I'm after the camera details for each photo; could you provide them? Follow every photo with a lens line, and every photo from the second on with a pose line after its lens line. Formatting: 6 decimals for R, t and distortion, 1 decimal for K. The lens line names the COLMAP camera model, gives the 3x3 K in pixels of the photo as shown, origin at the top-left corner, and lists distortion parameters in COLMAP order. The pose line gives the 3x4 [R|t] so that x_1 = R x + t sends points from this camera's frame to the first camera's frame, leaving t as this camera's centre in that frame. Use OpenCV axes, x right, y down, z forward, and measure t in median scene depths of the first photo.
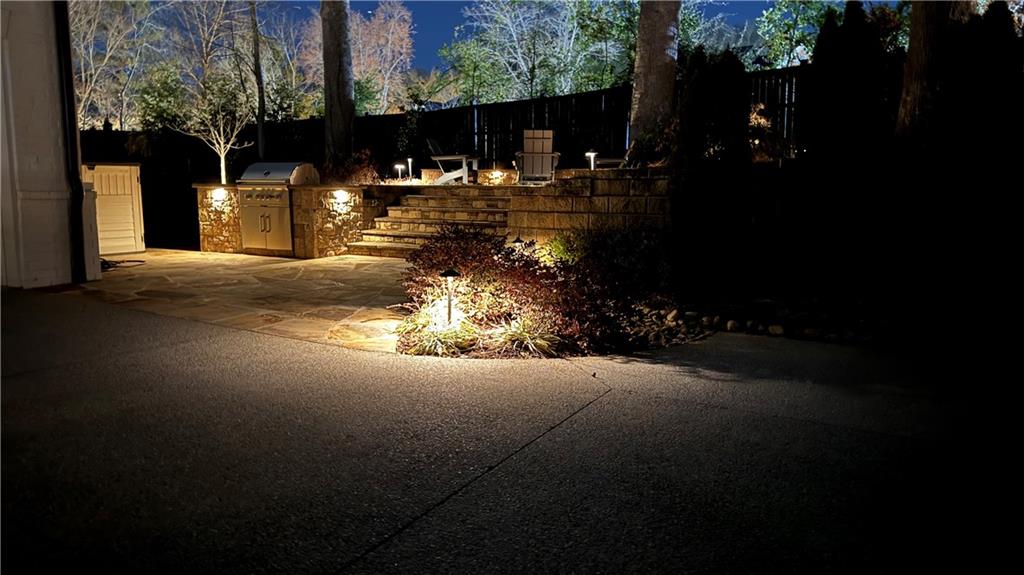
lens RADIAL K [[685.7, 0, 506.9], [0, 685.7, 289.1], [0, 0, 1]] dist [0.141734, -0.256527]
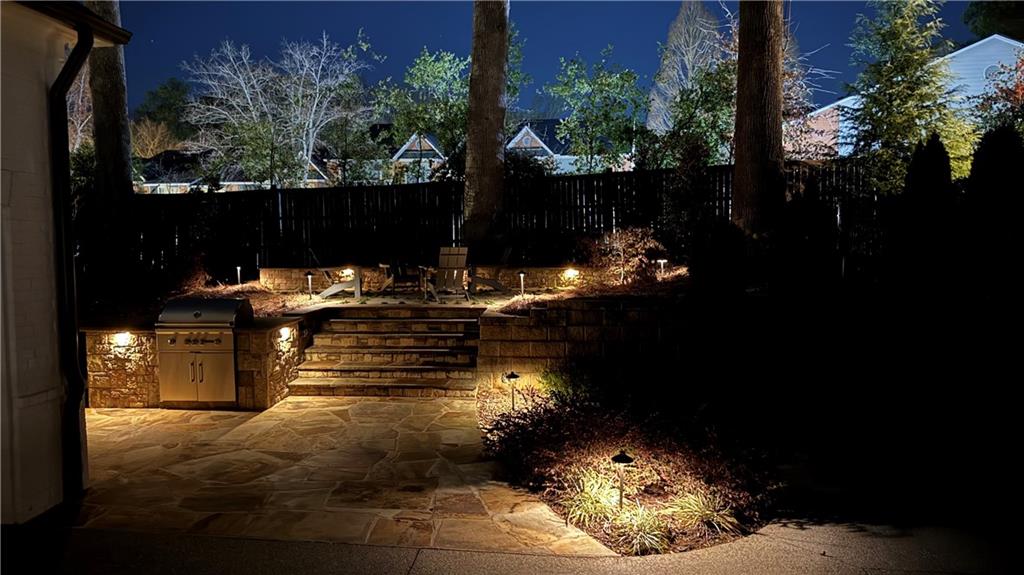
lens RADIAL K [[685.7, 0, 506.9], [0, 685.7, 289.1], [0, 0, 1]] dist [0.141734, -0.256527]
pose [[0.916641, -0.039642, 0.397741, -0.325599], [0.070025, 0.995607, -0.062152, -0.112752], [-0.393530, 0.084823, 0.915390, 0.052043]]
